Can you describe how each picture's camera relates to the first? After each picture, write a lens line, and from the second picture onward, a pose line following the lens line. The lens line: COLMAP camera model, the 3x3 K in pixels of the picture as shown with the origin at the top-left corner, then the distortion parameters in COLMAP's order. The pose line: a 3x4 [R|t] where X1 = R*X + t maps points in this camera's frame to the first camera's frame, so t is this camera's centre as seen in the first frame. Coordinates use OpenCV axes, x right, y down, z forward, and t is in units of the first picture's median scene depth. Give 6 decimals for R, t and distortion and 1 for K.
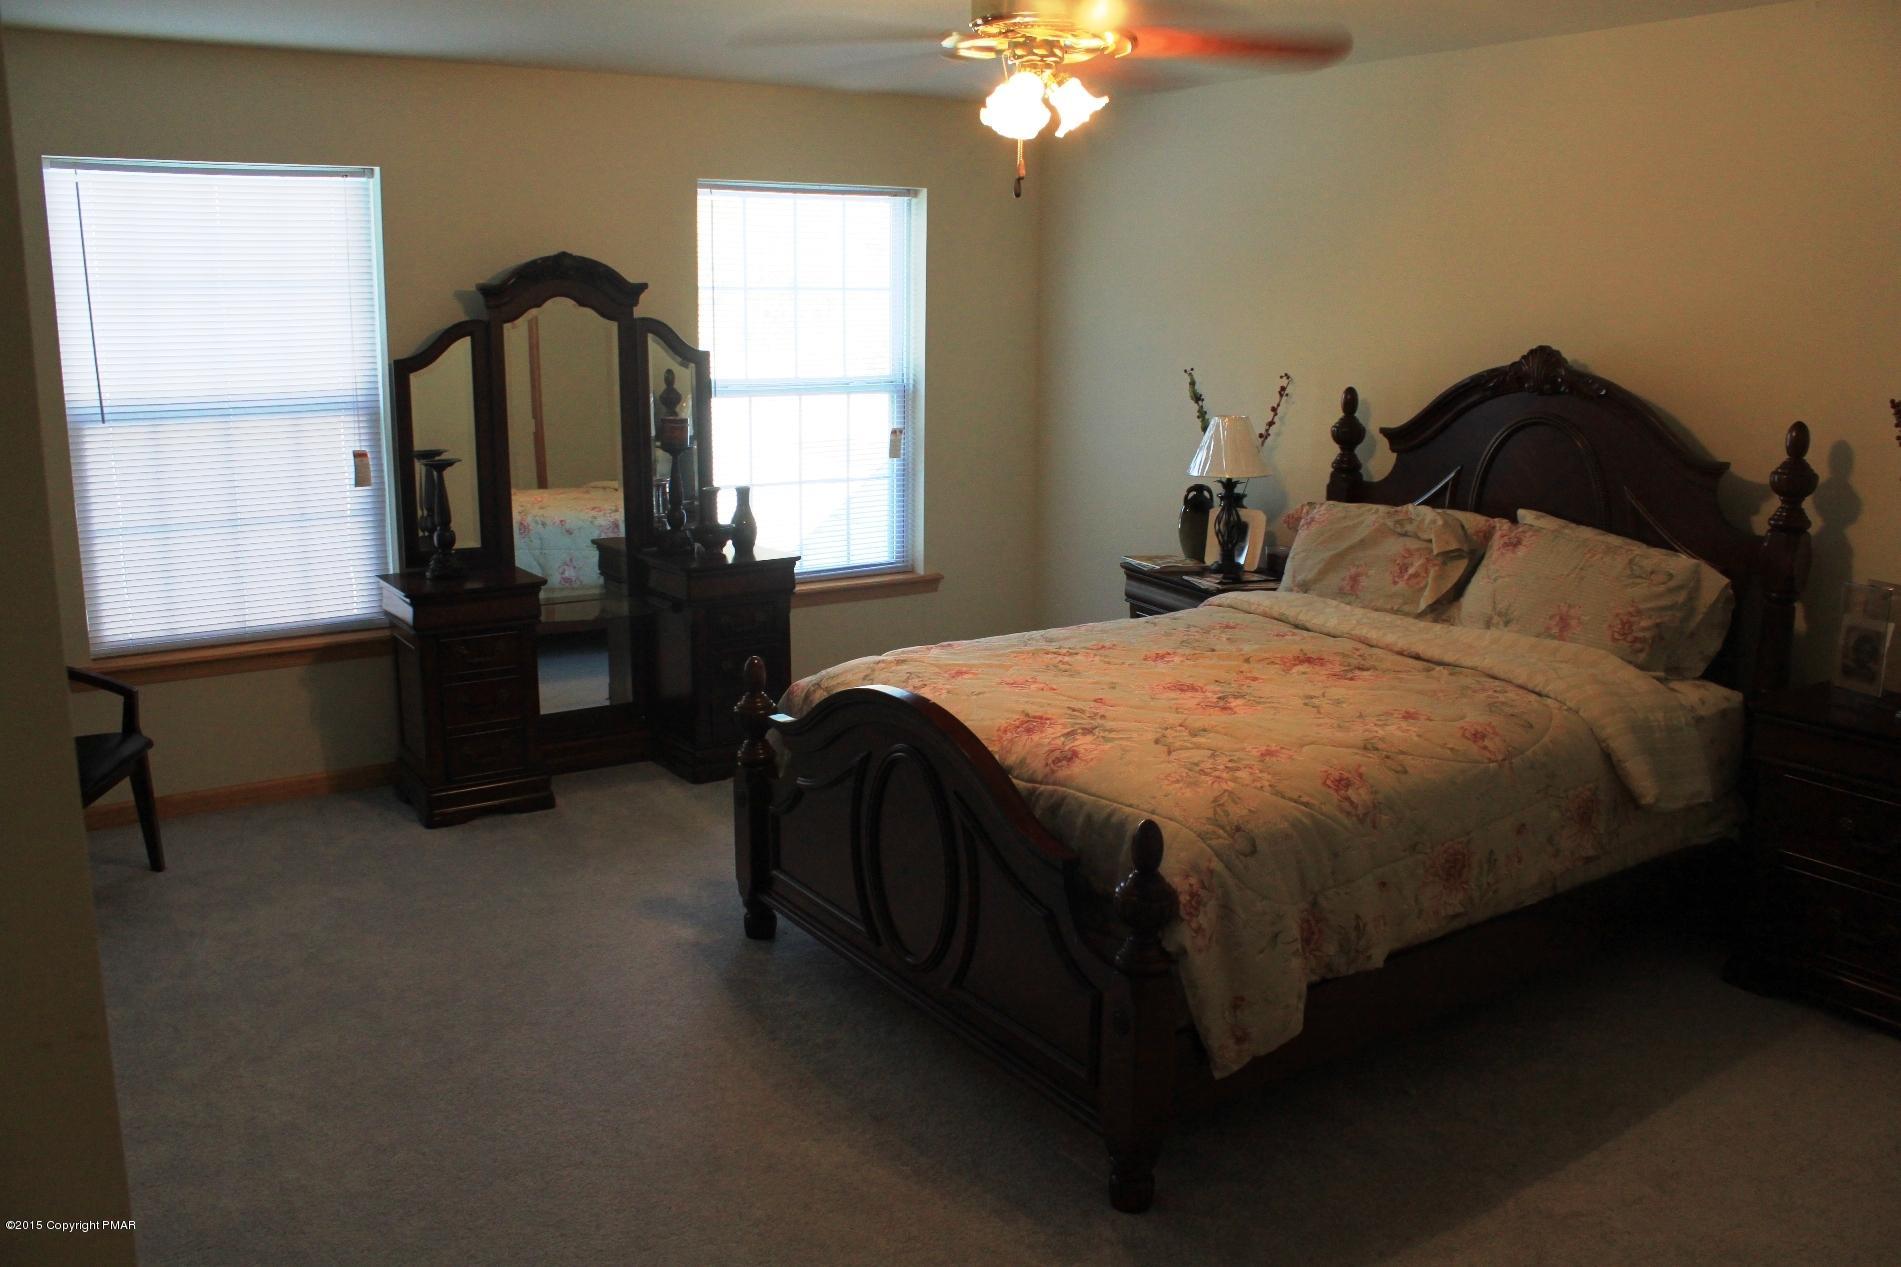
lens RADIAL K [[1576.2, 0, 942.1], [0, 1576.2, 633.7], [0, 0, 1]] dist [-0.116016, 0.010938]
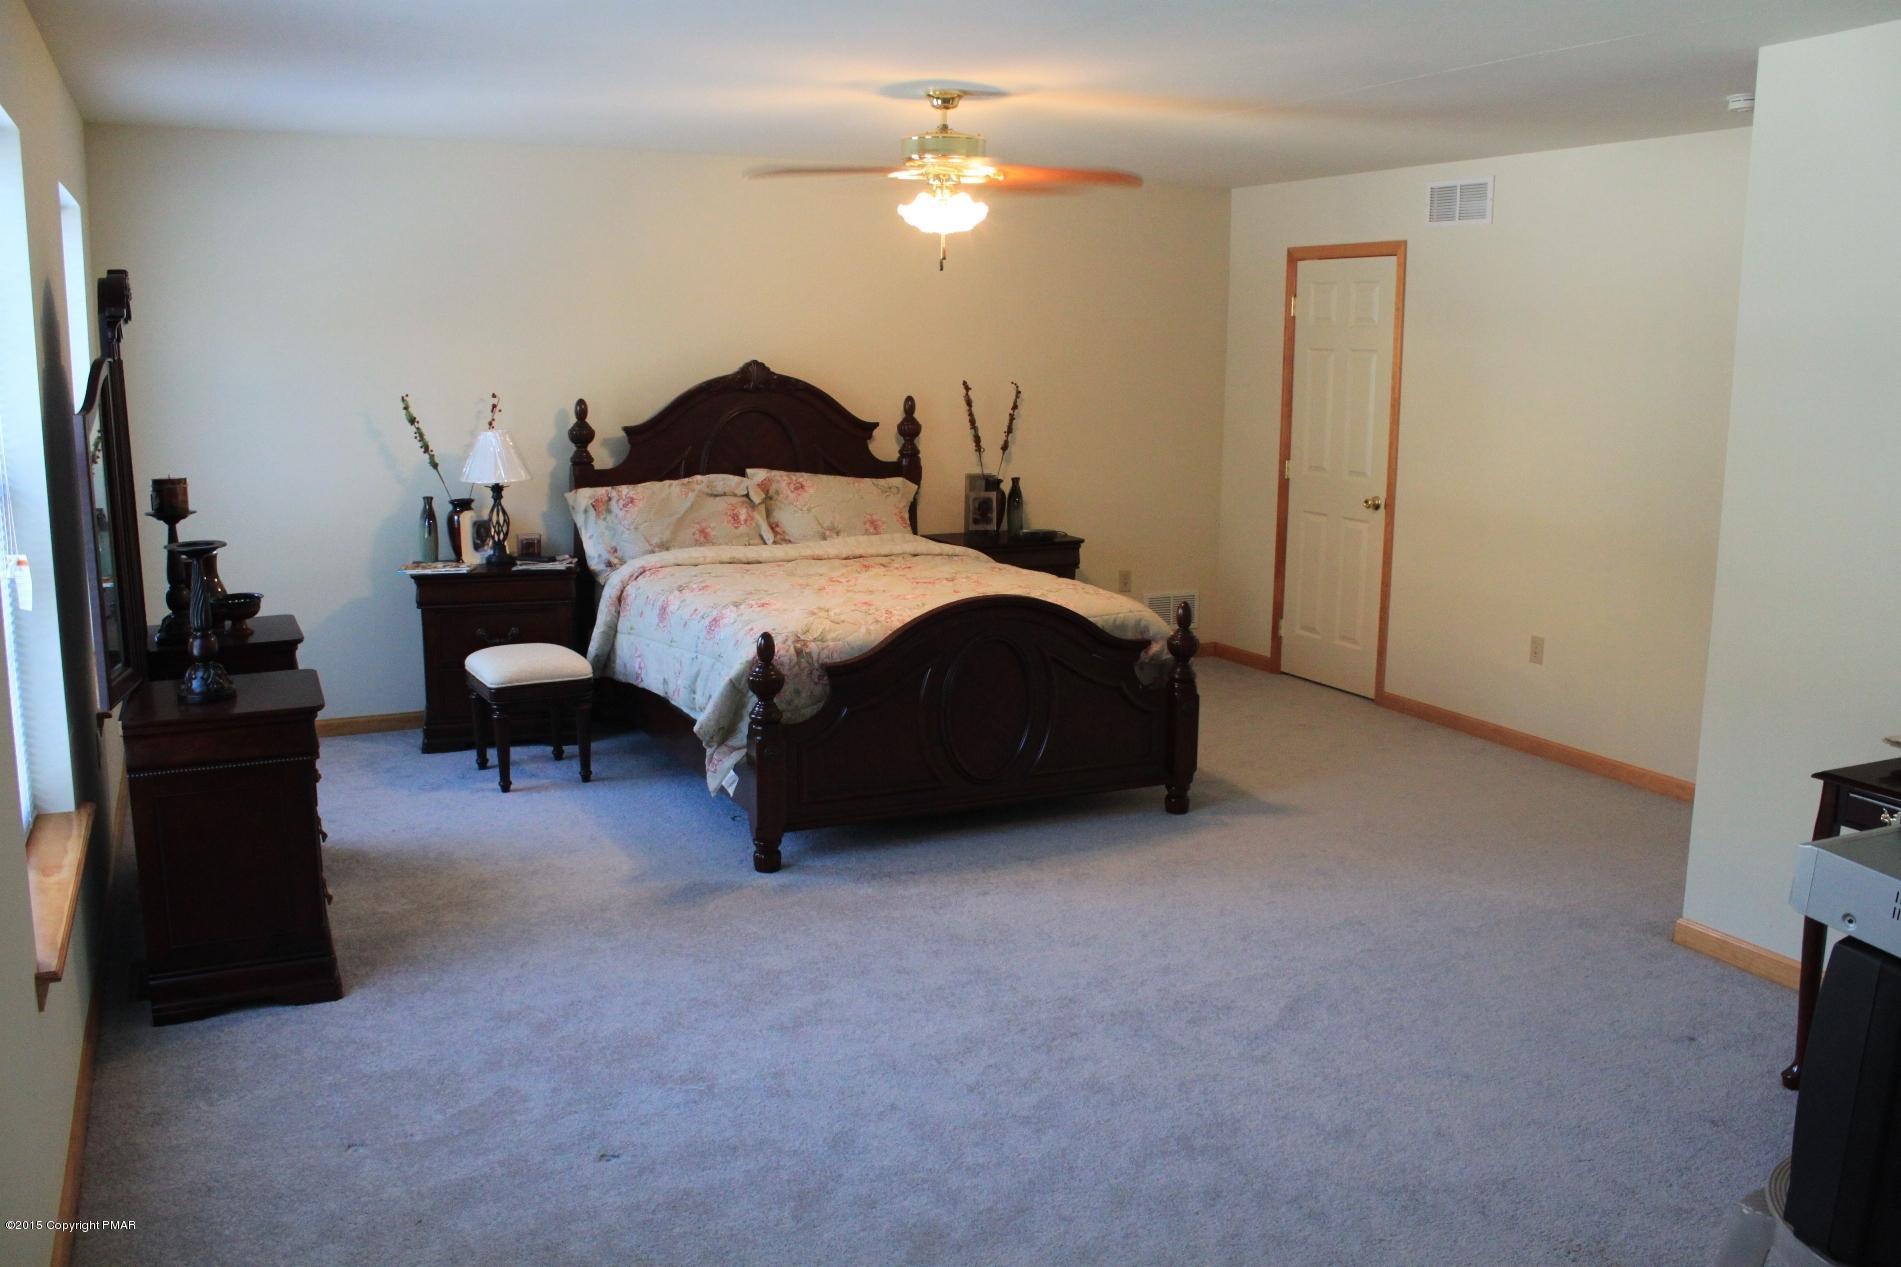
lens RADIAL K [[1576.2, 0, 949.5], [0, 1576.2, 631.7], [0, 0, 1]] dist [-0.116016, 0.010938]
pose [[0.126413, -0.184028, 0.974758, -1.002131], [0.194036, 0.968247, 0.157634, -0.116056], [-0.972815, 0.169211, 0.158107, 0.528292]]
